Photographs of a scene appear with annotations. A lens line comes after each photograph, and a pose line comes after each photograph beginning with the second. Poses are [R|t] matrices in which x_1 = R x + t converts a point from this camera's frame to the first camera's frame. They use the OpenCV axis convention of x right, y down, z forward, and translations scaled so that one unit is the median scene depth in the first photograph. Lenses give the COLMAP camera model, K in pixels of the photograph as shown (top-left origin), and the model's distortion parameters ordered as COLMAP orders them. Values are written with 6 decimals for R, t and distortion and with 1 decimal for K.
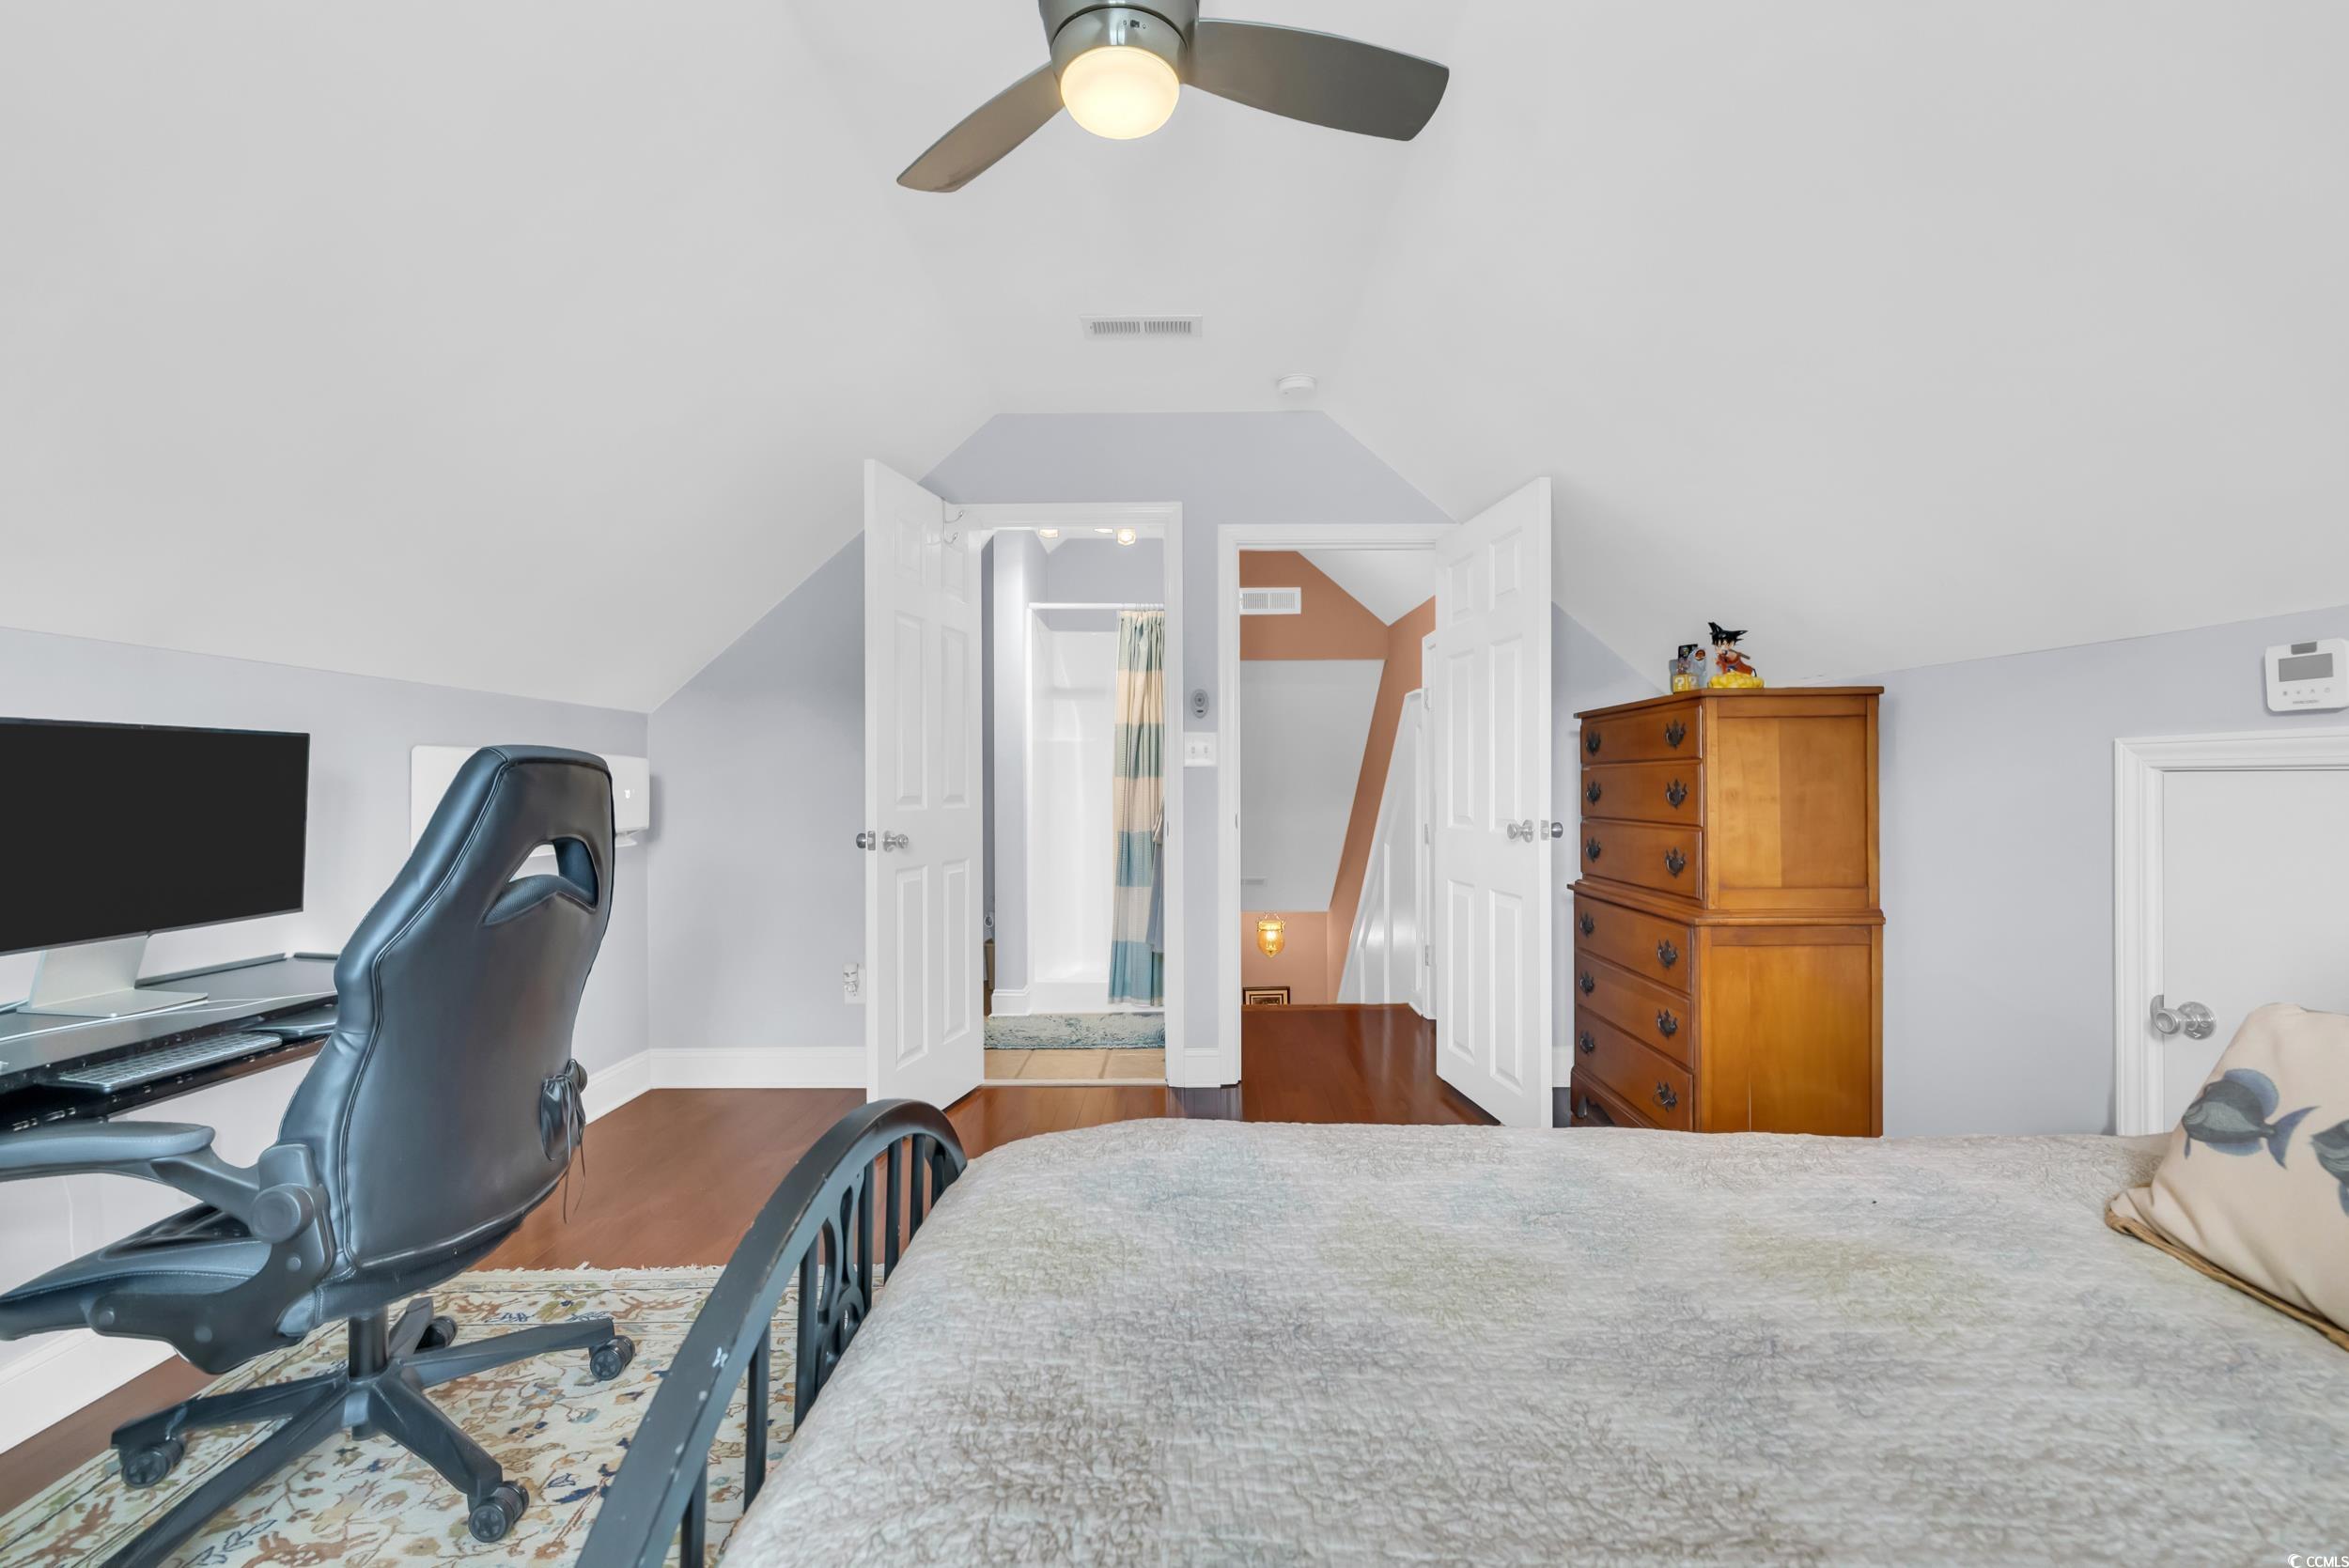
lens RADIAL K [[980.9, 0, 1180.9], [0, 980.9, 775.4], [0, 0, 1]] dist [-0.002177, -0.000021]
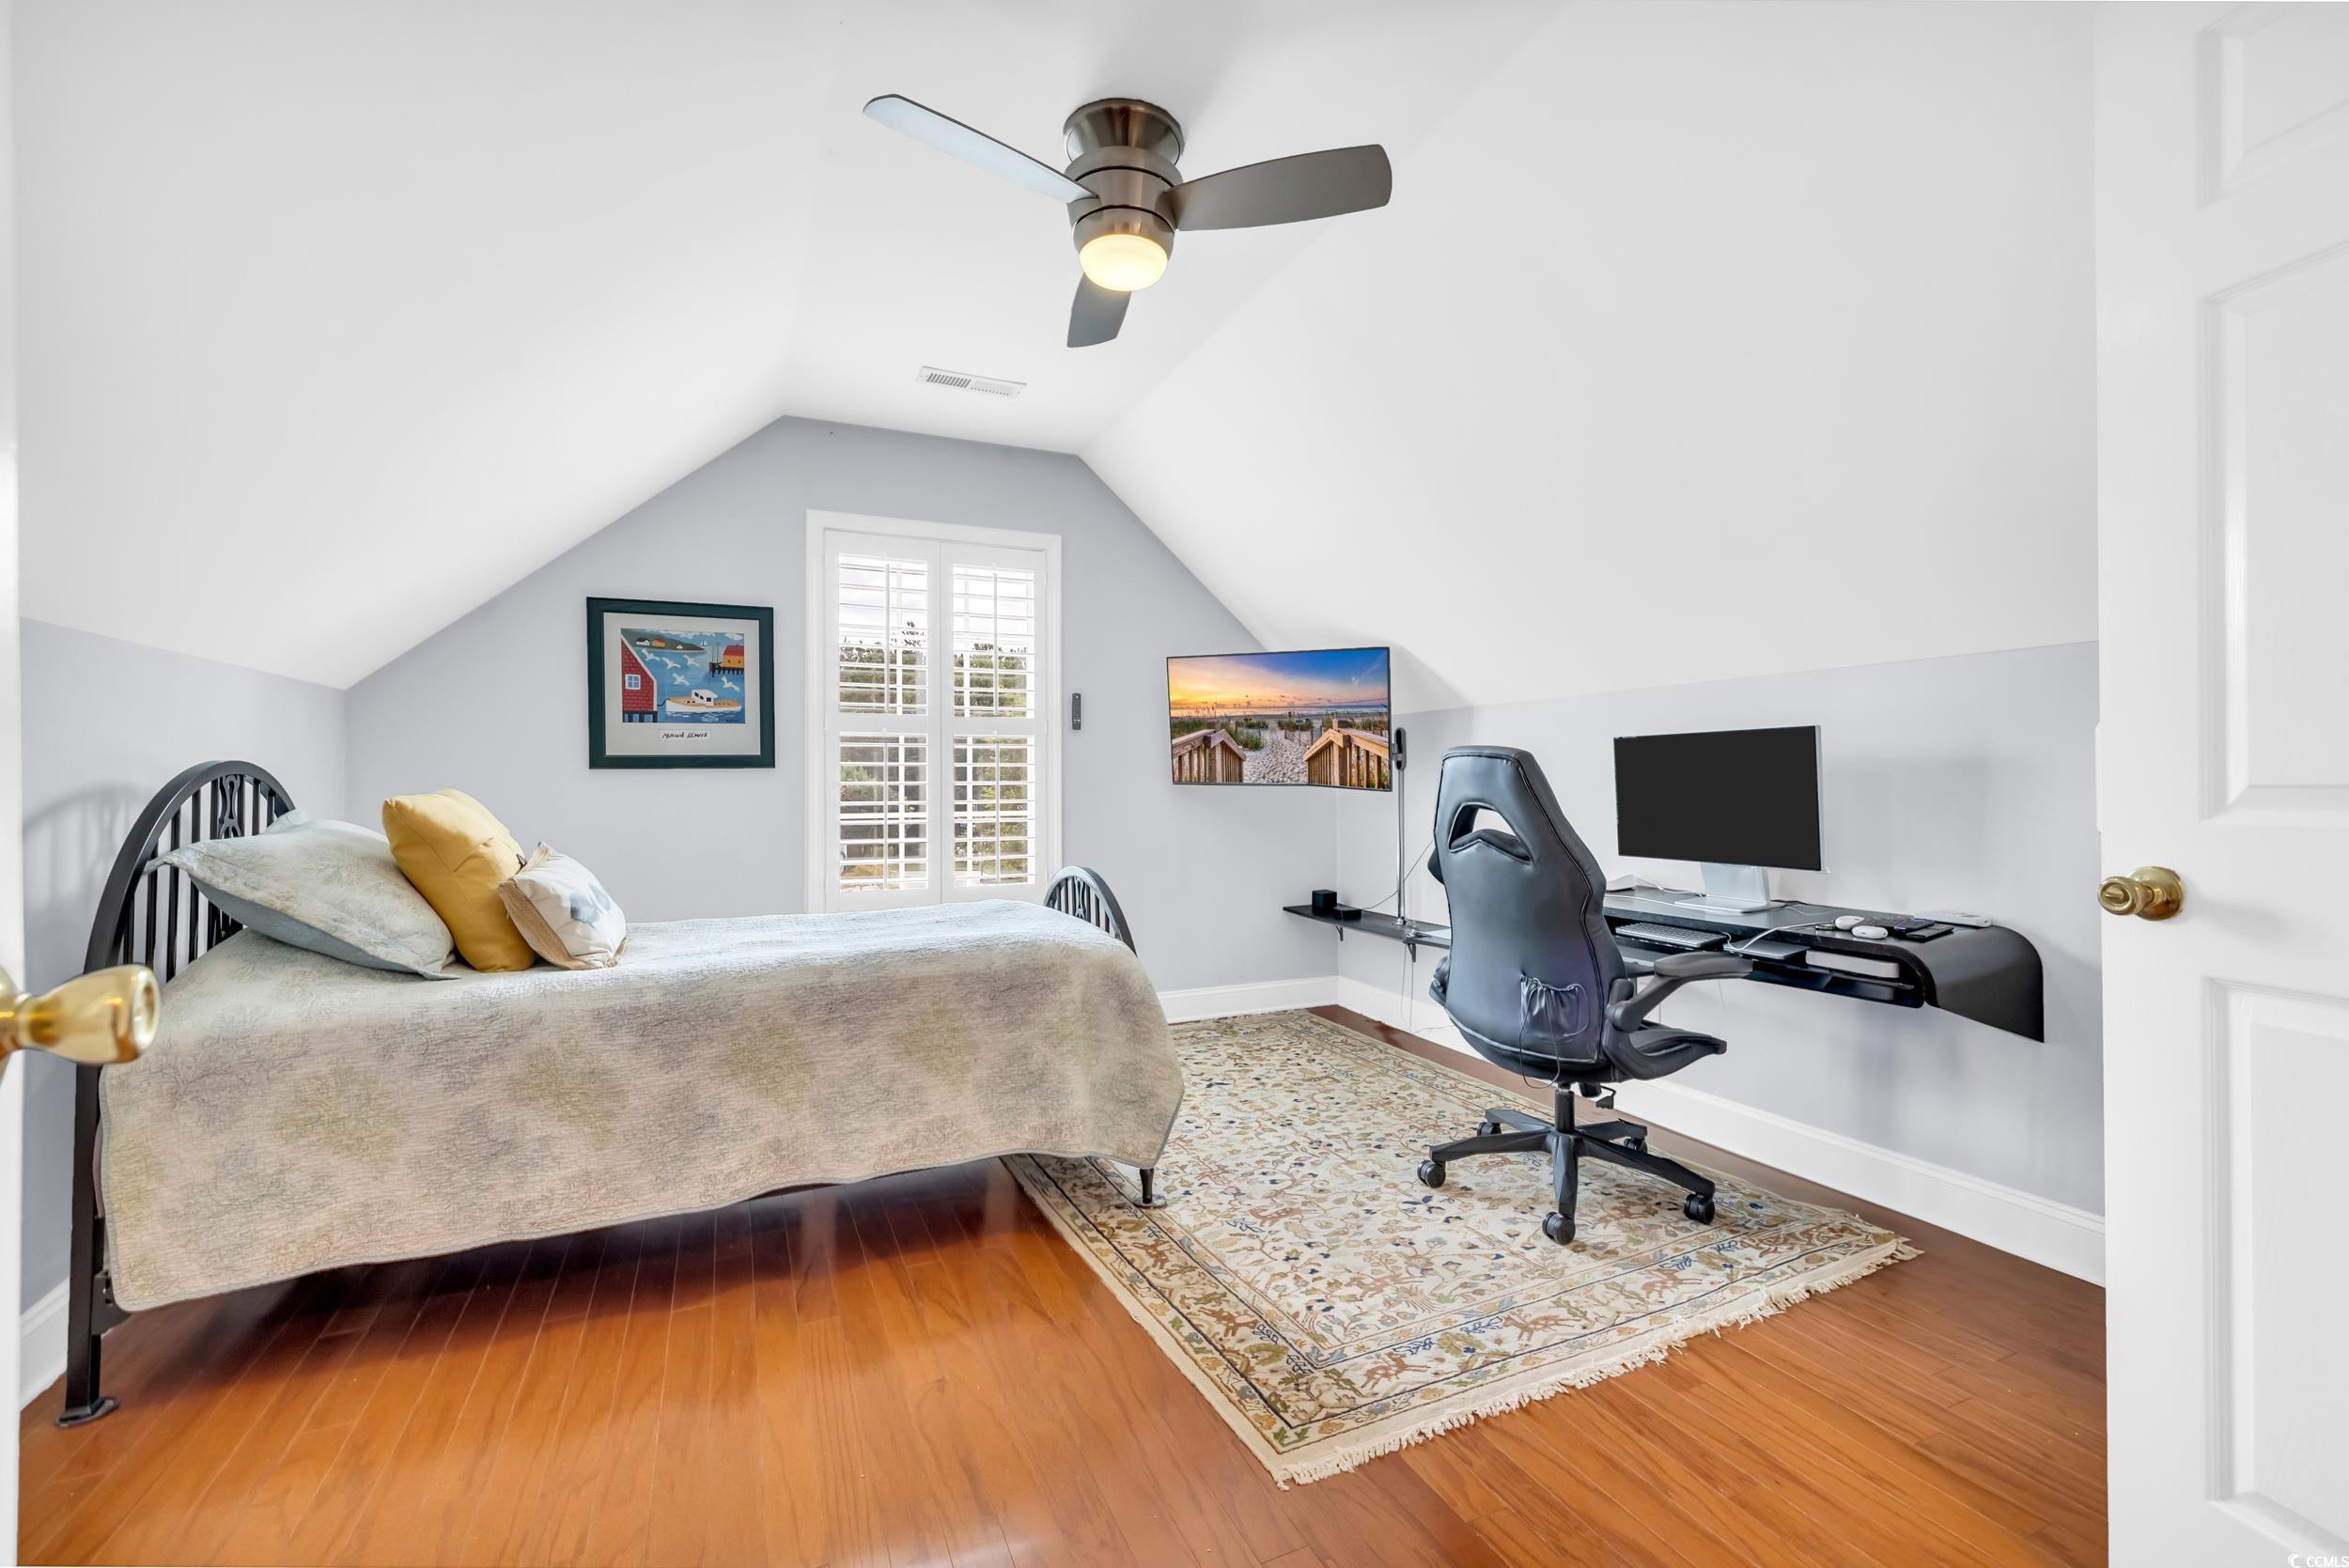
lens RADIAL K [[980.9, 0, 1180.9], [0, 980.9, 775.4], [0, 0, 1]] dist [-0.002177, -0.000021]
pose [[-0.902306, 0.007307, -0.431034, 0.360403], [0.012167, 0.999890, -0.008518, 0.019399], [0.430924, -0.012930, -0.902296, 1.777764]]
